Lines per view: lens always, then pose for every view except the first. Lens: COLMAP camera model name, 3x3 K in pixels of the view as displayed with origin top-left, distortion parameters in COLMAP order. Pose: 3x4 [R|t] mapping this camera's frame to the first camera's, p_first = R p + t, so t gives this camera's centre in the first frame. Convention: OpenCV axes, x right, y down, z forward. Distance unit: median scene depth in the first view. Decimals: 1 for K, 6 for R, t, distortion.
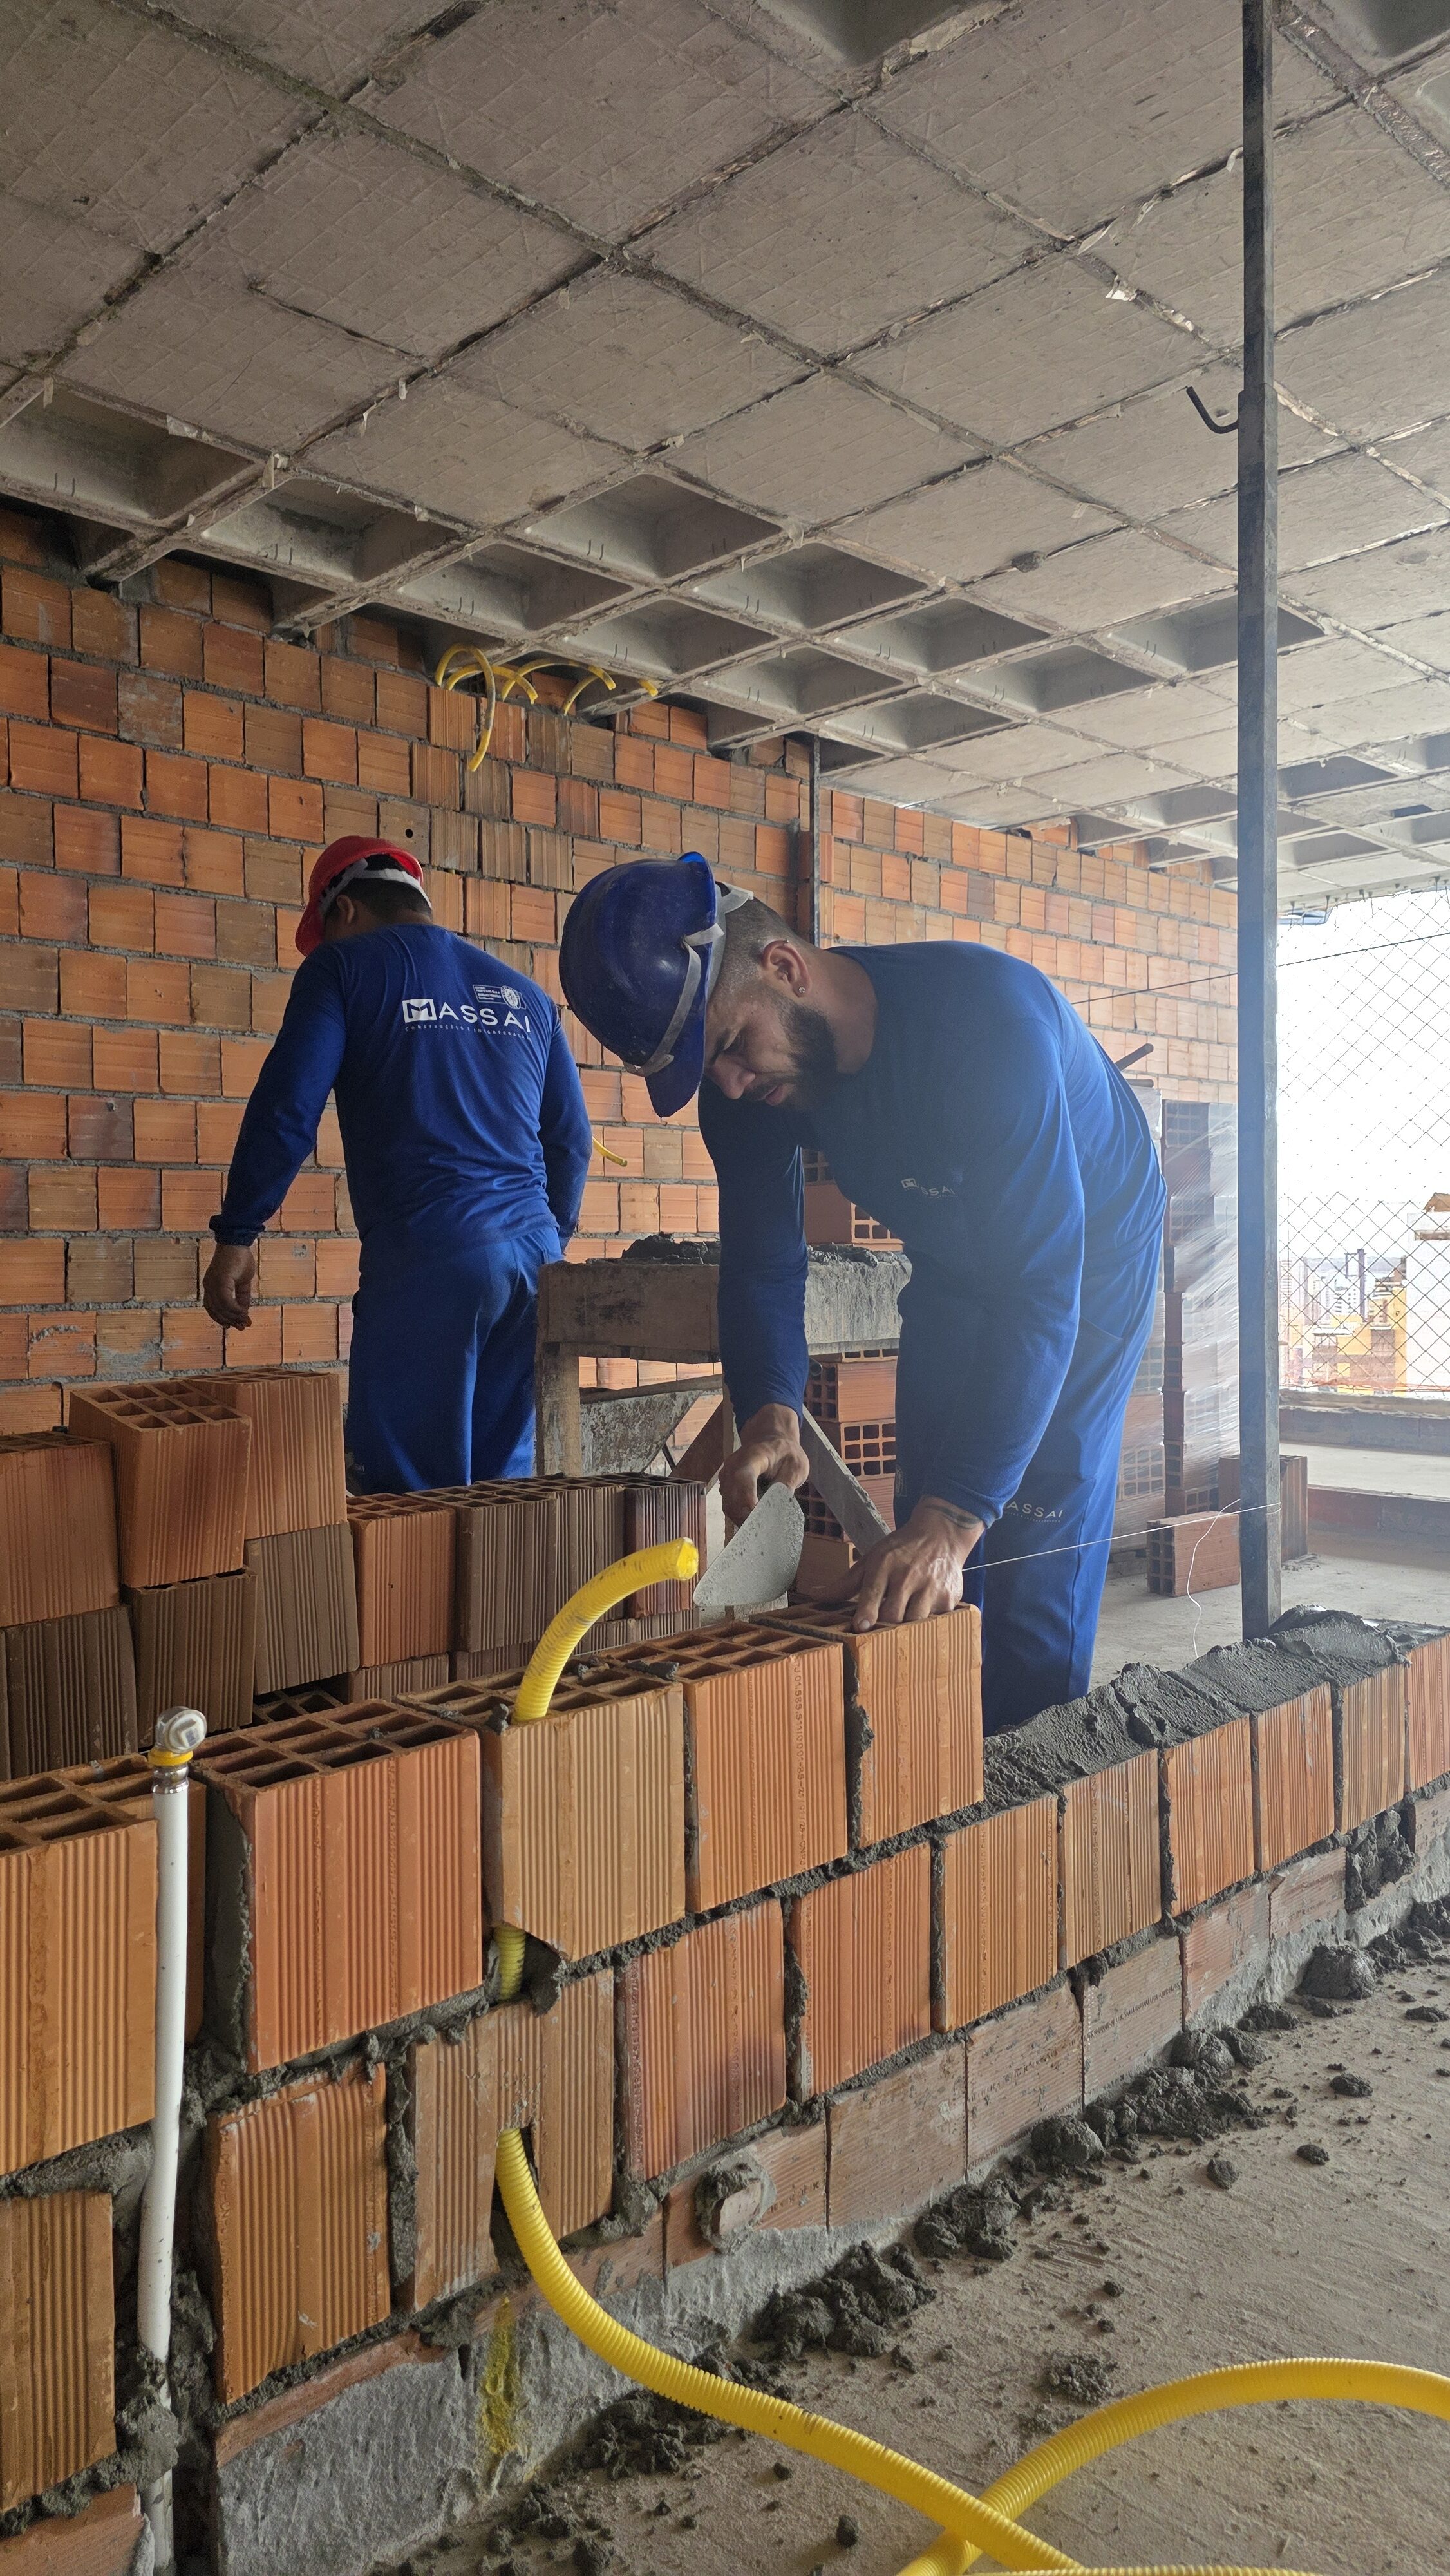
lens RADIAL K [[1919.5, 0, 759.4], [0, 1919.5, 1288.3], [0, 0, 1]] dist [0.060978, -0.072209]
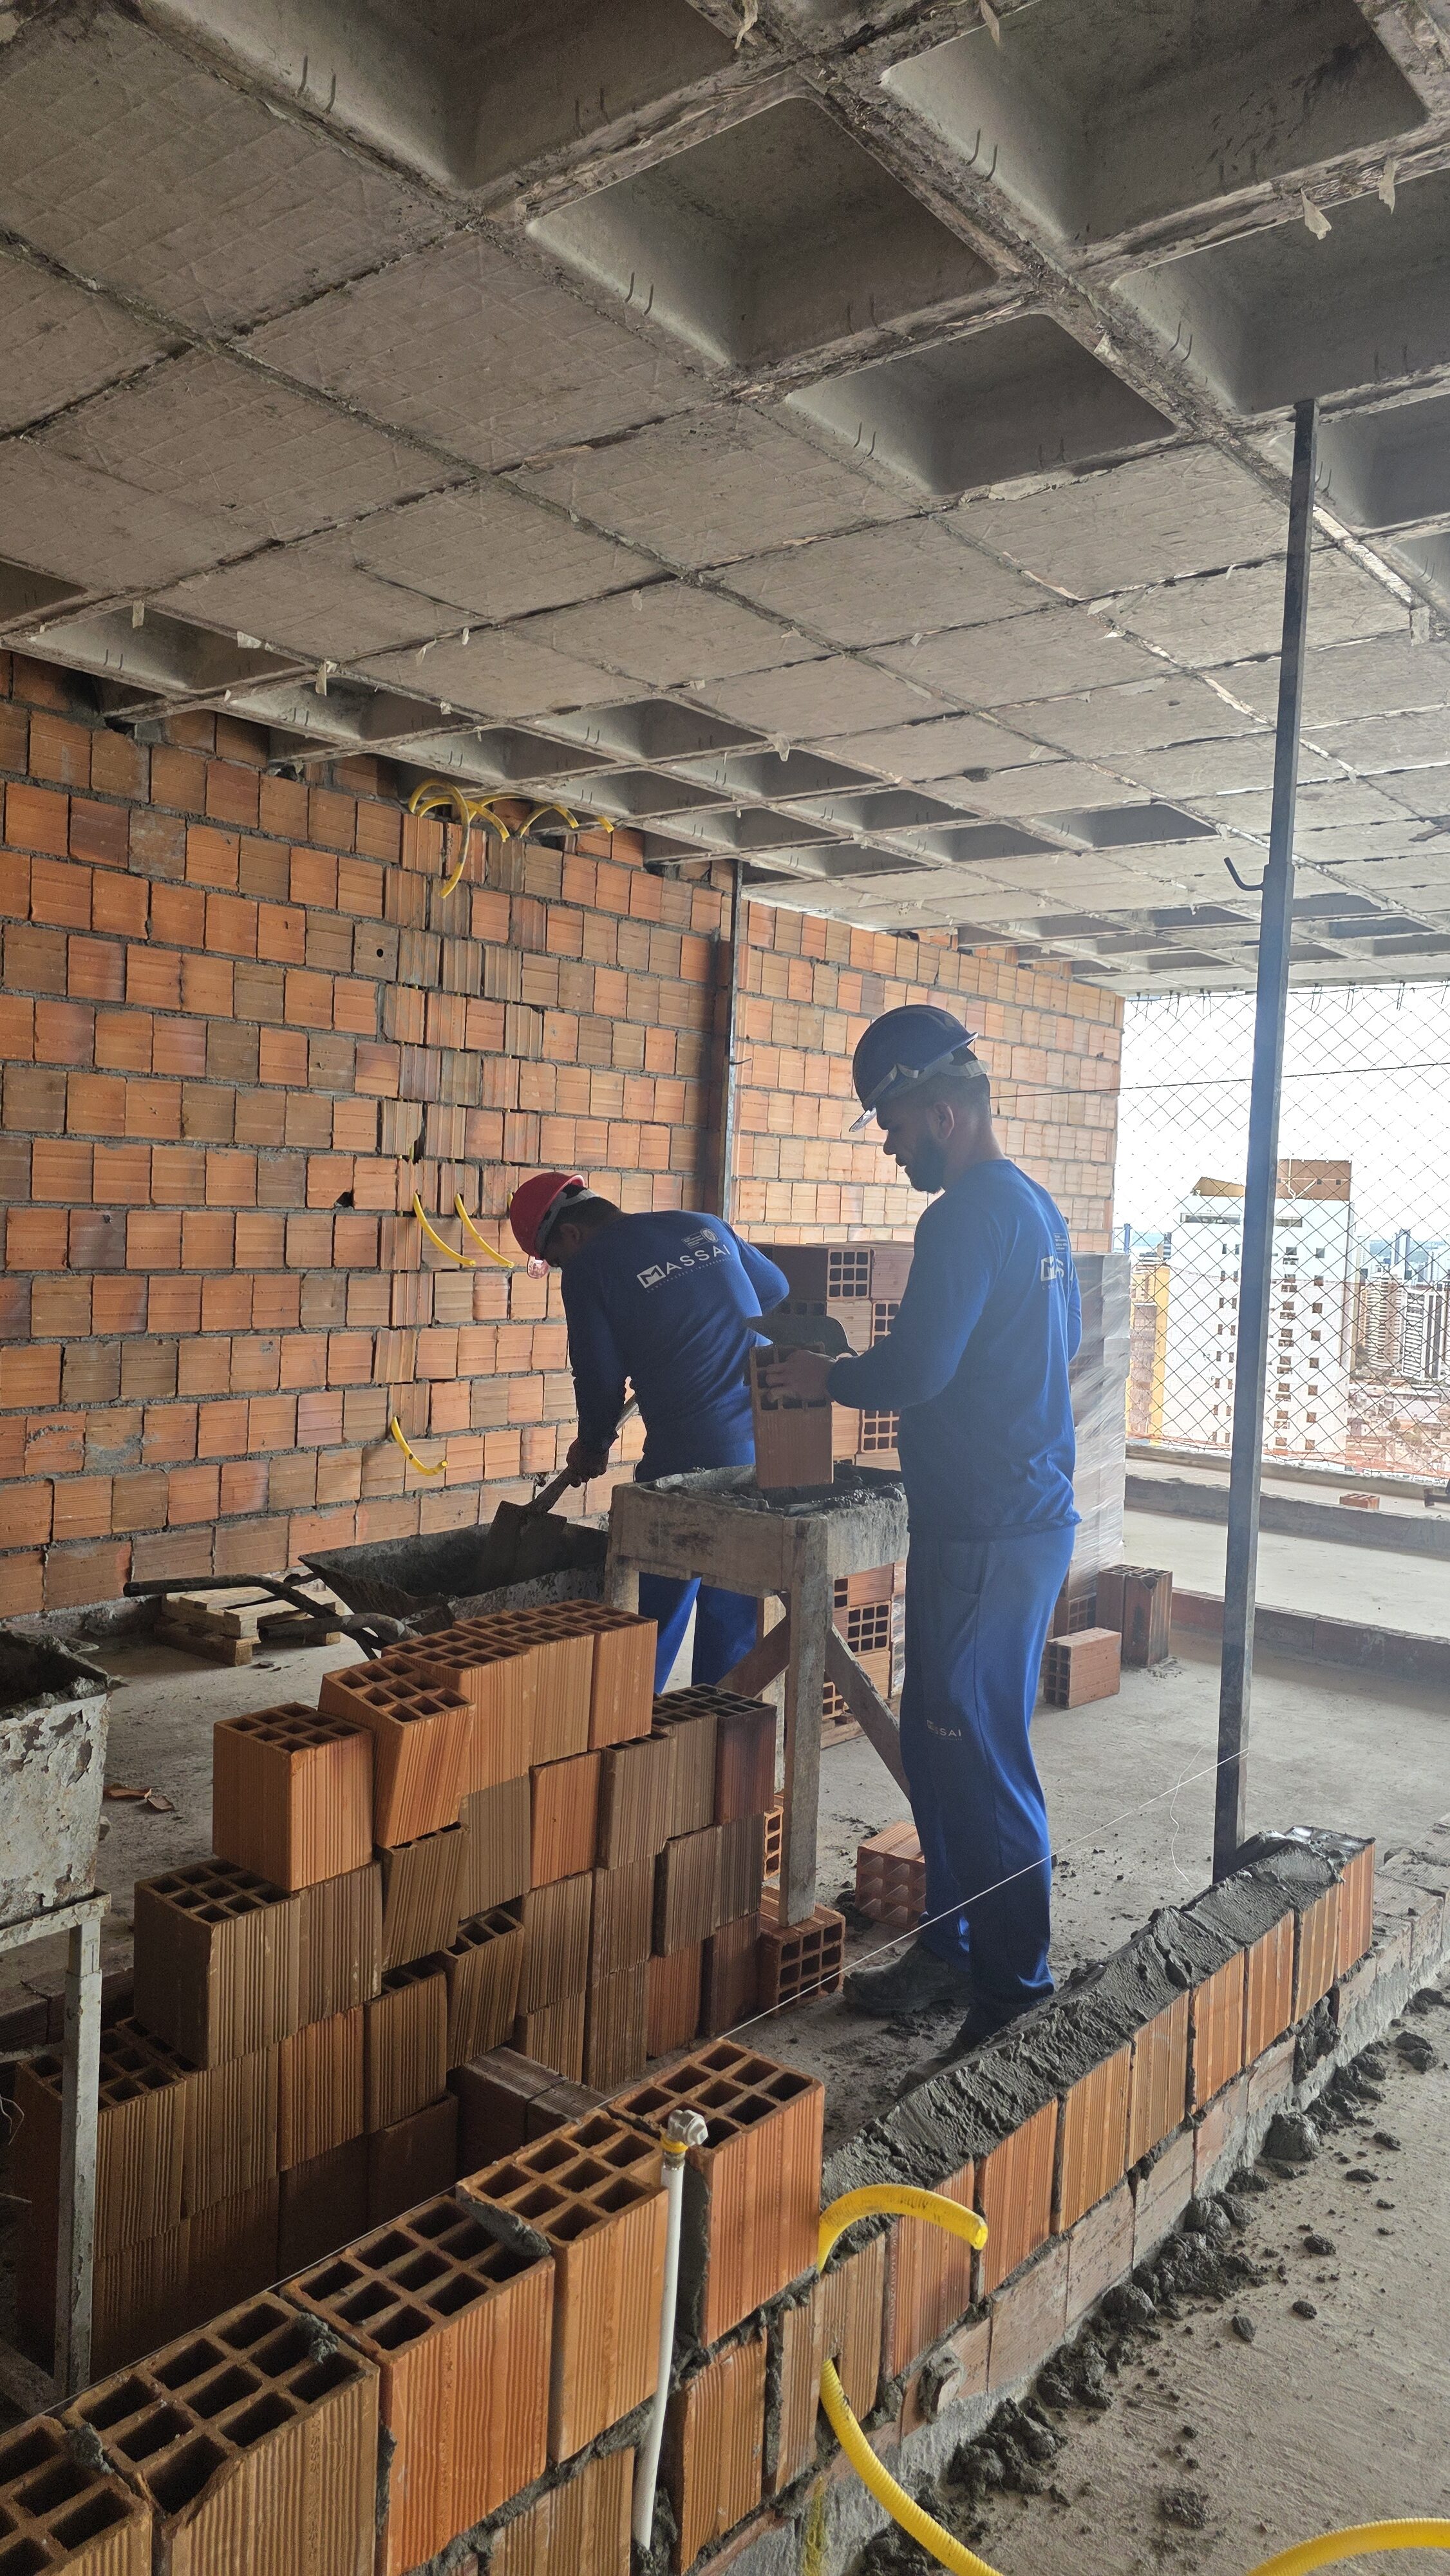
lens RADIAL K [[1919.5, 0, 759.4], [0, 1919.5, 1288.3], [0, 0, 1]] dist [0.060978, -0.072209]
pose [[0.992060, 0.045050, 0.117421, -0.124588], [-0.048557, 0.998451, 0.027180, -0.124182], [-0.116014, -0.032665, 0.992710, -0.120855]]
